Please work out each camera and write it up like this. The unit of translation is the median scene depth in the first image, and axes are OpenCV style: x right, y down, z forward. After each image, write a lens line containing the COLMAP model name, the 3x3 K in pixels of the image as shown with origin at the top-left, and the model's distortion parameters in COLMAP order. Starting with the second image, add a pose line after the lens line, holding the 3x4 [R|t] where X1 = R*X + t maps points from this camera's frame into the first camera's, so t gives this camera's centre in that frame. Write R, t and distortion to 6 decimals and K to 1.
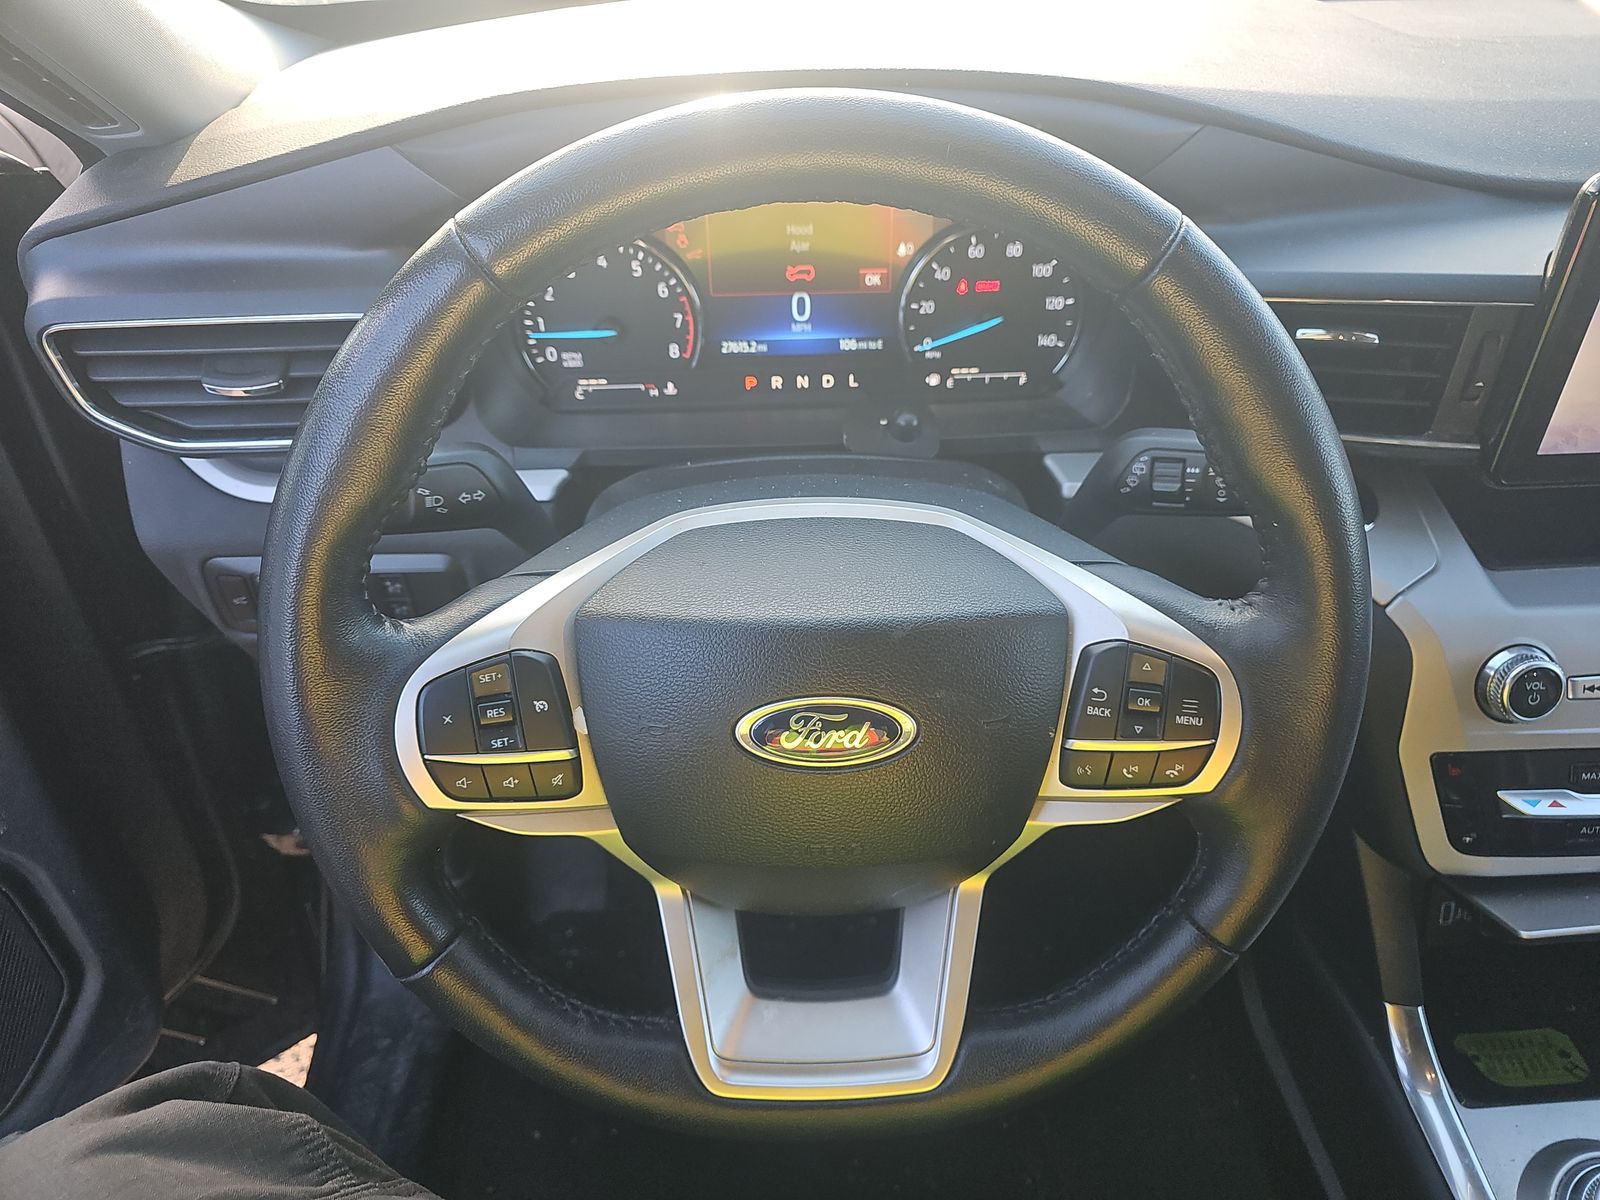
lens RADIAL K [[1066.8, 0, 797.7], [0, 1066.8, 606.0], [0, 0, 1]] dist [-0.001449, -0.004352]
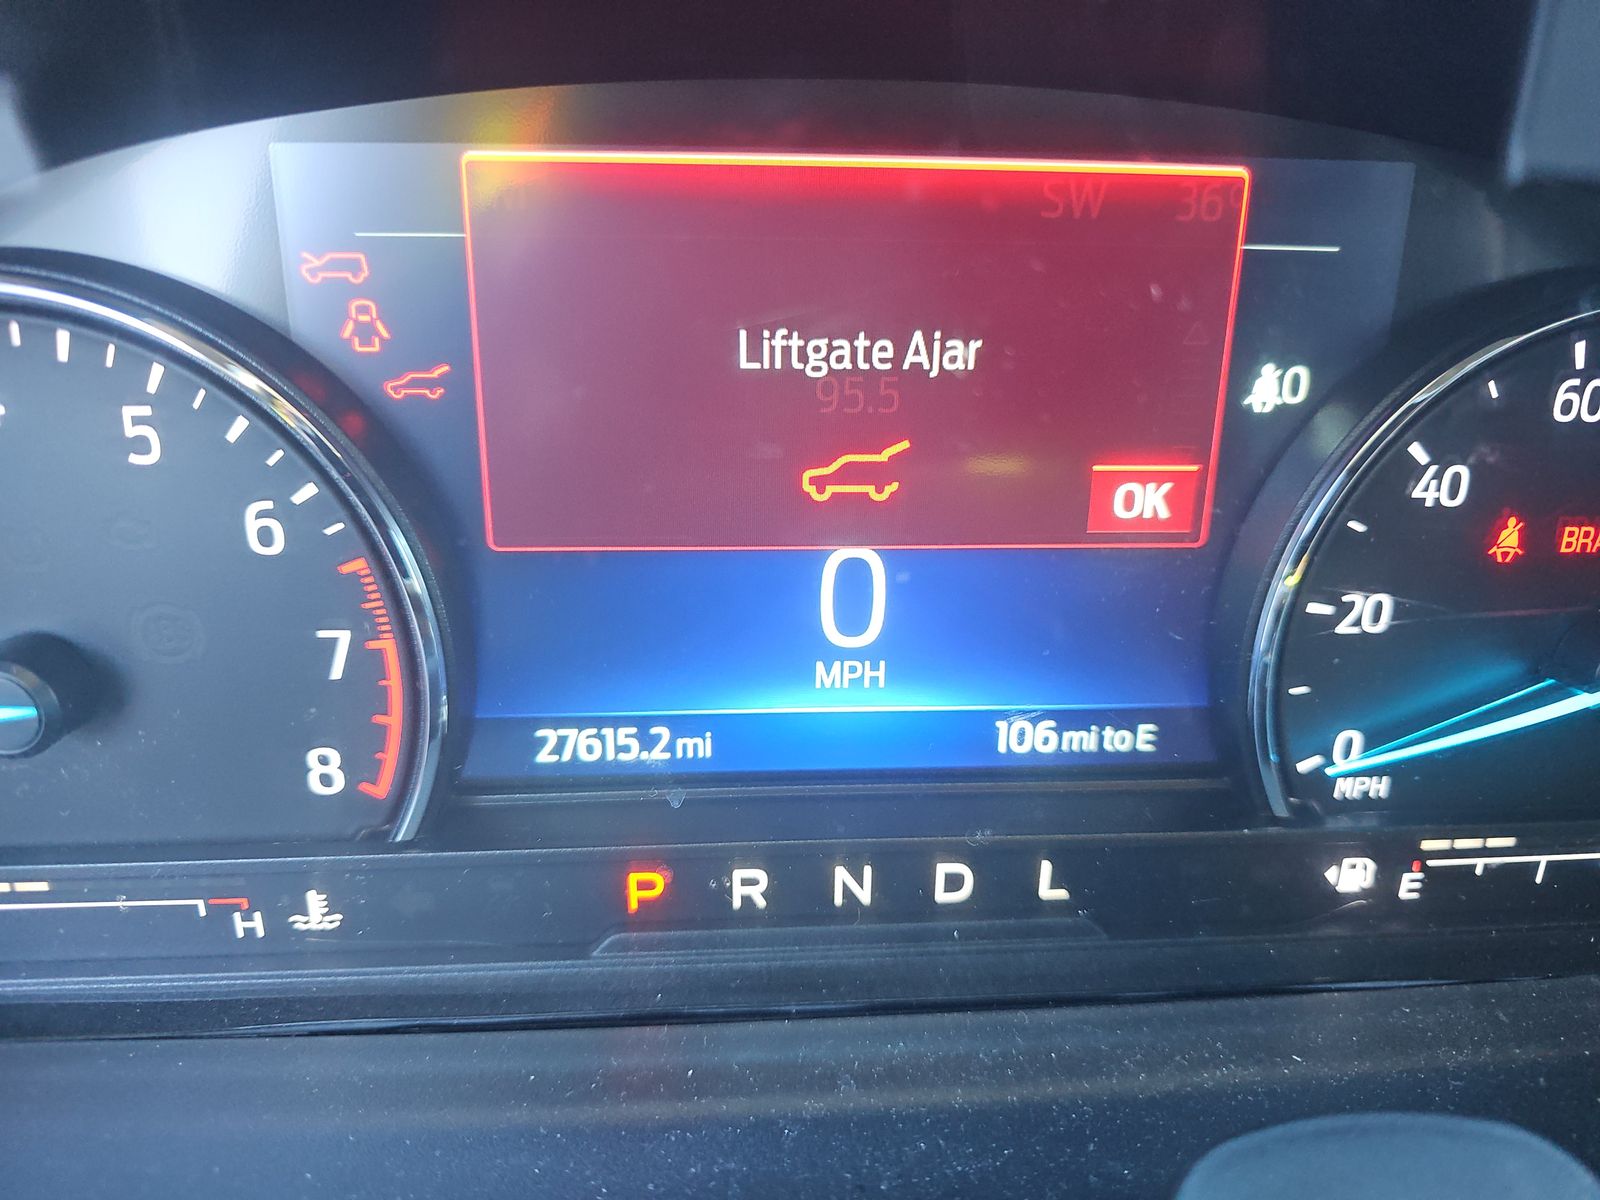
lens RADIAL K [[1066.8, 0, 801.5], [0, 1066.8, 597.8], [0, 0, 1]] dist [-0.001449, -0.004352]
pose [[0.998255, 0.014886, 0.057150, -0.023173], [-0.003917, 0.982270, -0.187430, -0.231333], [-0.058926, 0.186879, 0.980614, 0.746875]]
